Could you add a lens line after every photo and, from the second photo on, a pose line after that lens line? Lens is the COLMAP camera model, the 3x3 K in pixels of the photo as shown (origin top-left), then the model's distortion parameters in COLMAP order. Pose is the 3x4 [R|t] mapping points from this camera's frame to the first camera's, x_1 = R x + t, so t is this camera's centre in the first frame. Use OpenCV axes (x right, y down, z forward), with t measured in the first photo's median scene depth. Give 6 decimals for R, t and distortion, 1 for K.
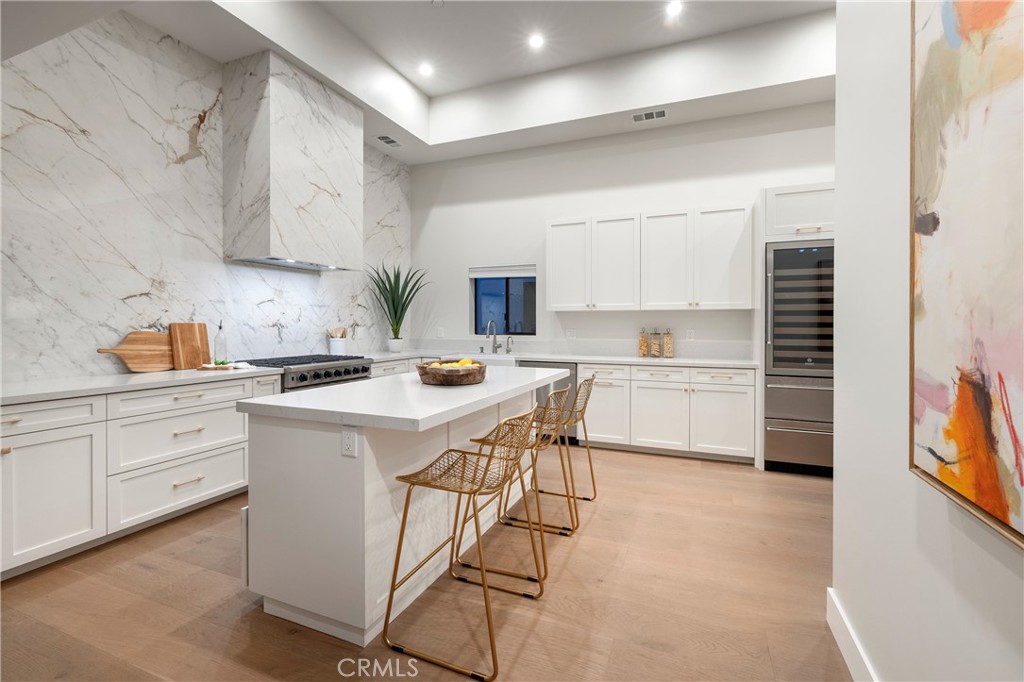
lens RADIAL K [[493.7, 0, 513.0], [0, 493.7, 324.1], [0, 0, 1]] dist [-0.000133, 0.000040]
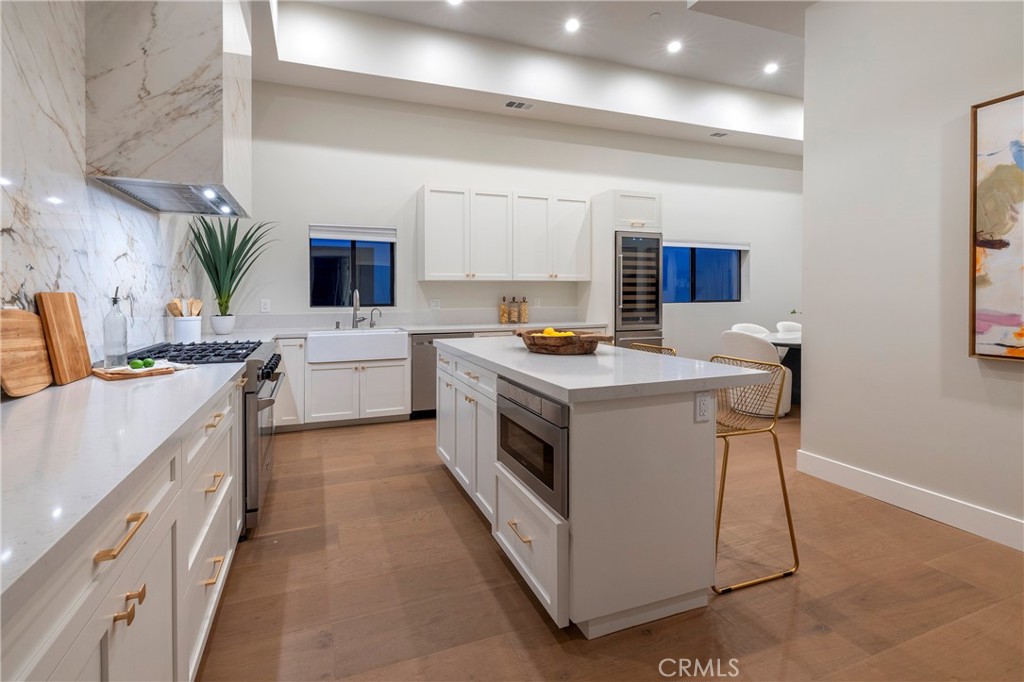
lens RADIAL K [[499.4, 0, 509.5], [0, 499.4, 298.8], [0, 0, 1]] dist [0.000930, 0.000285]
pose [[0.693473, -0.011171, 0.720396, -0.664299], [0.007150, 0.999937, 0.008624, 0.002807], [-0.720447, -0.000830, 0.693509, 0.287471]]
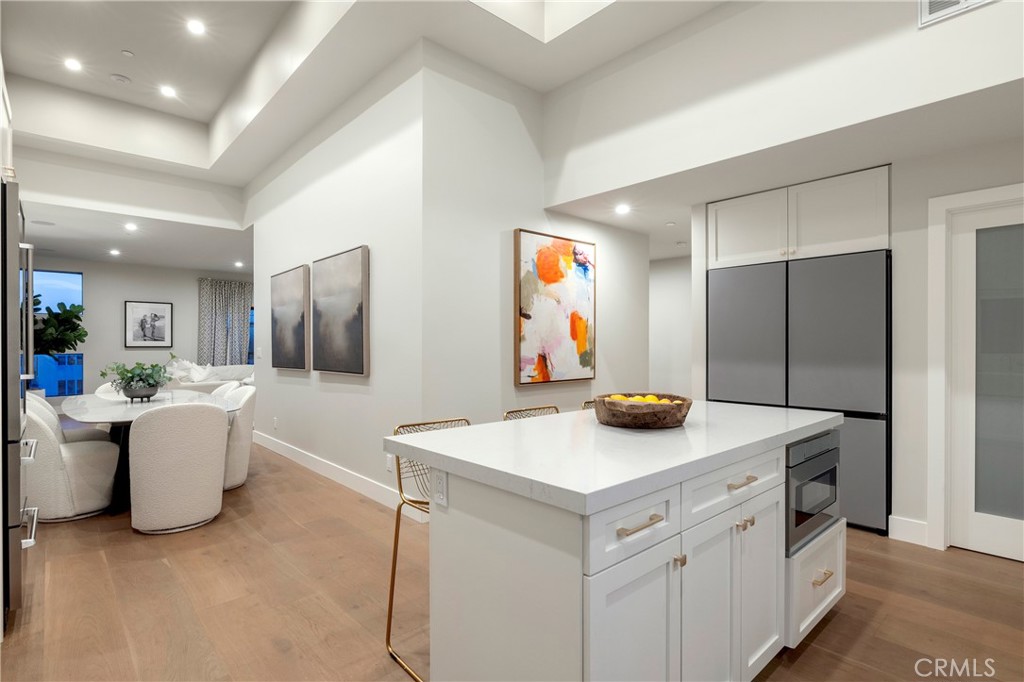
lens RADIAL K [[502.6, 0, 515.3], [0, 502.6, 345.7], [0, 0, 1]] dist [-0.000172, 0.000167]
pose [[-0.918330, 0.000477, 0.395816, -0.169188], [0.000459, 1.000000, -0.000141, 0.005658], [-0.395816, 0.000053, -0.918330, 1.294350]]
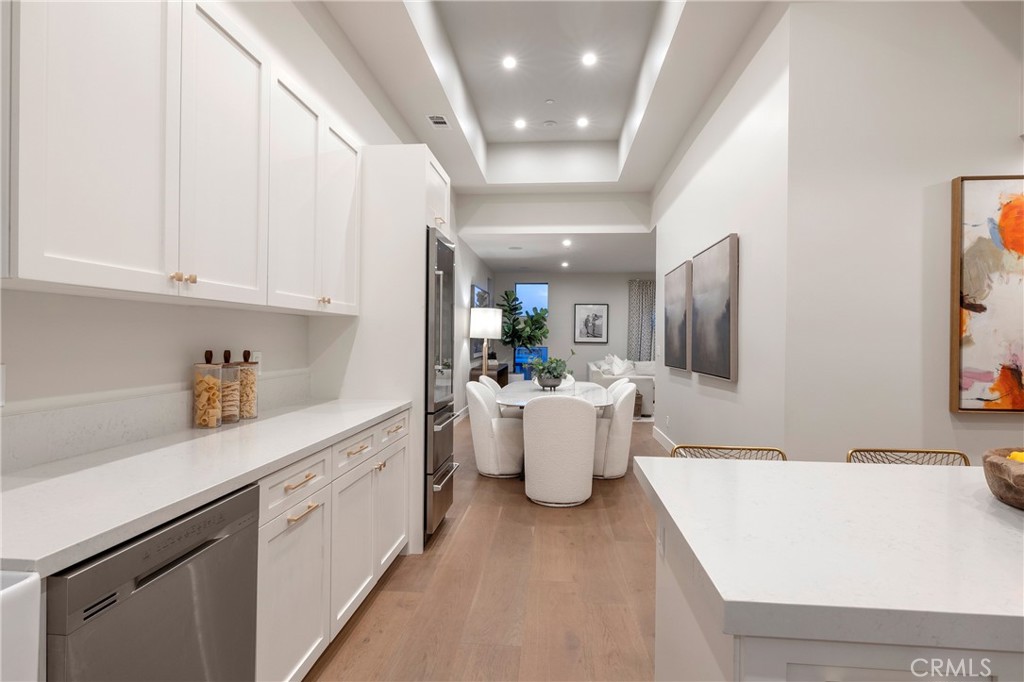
lens RADIAL K [[527.2, 0, 509.5], [0, 527.2, 338.8], [0, 0, 1]] dist [-0.003841, -0.000629]
pose [[-0.328732, -0.004023, 0.944415, -0.249378], [-0.012353, 0.999924, -0.000040, -0.005450], [-0.944342, -0.011680, -0.328757, 1.157367]]
